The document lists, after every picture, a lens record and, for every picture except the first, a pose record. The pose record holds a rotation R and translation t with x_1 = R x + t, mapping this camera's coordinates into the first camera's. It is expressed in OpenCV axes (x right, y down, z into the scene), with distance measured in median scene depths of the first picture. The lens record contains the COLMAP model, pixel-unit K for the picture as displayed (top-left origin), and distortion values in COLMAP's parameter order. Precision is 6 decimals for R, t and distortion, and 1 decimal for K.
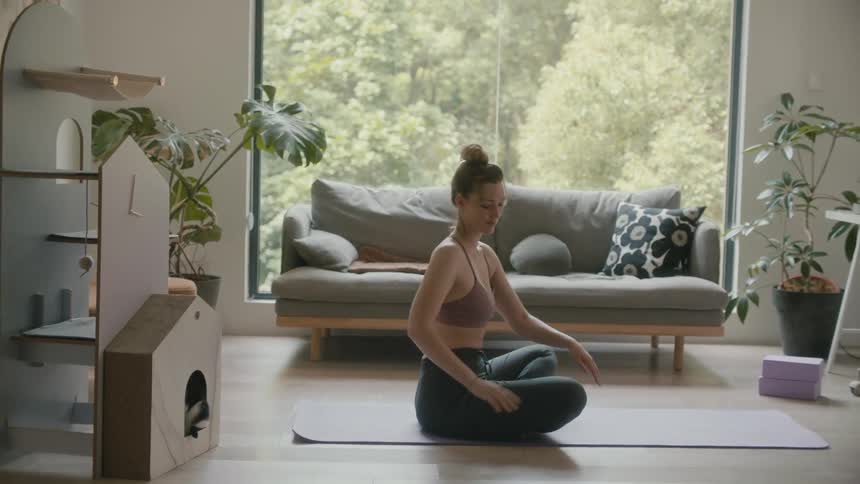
lens RADIAL K [[1322.5, 0, 430.0], [0, 1322.5, 242.0], [0, 0, 1]] dist [-0.010830, -0.030563]
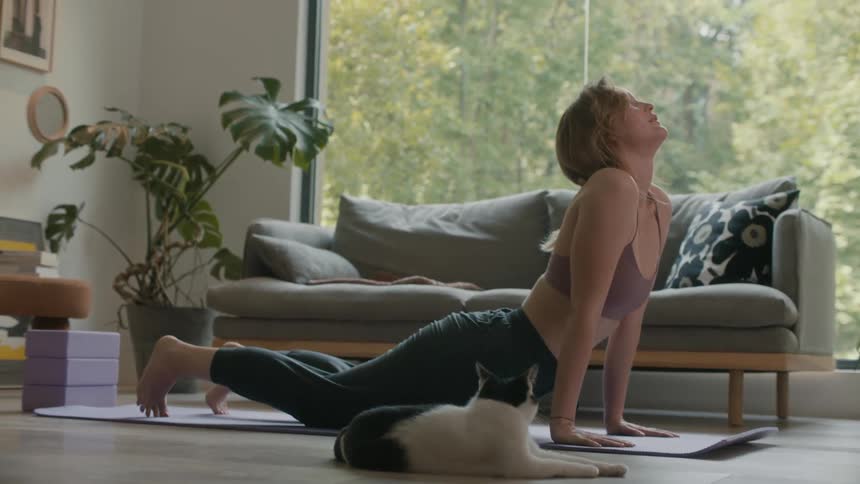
lens RADIAL K [[1322.5, 0, 430.0], [0, 1322.5, 242.0], [0, 0, 1]] dist [-0.010830, -0.030563]
pose [[0.894326, -0.037401, -0.445850, 0.340967], [-0.039048, 0.986173, -0.161053, 0.115455], [0.445709, 0.161443, 0.880500, 0.327684]]
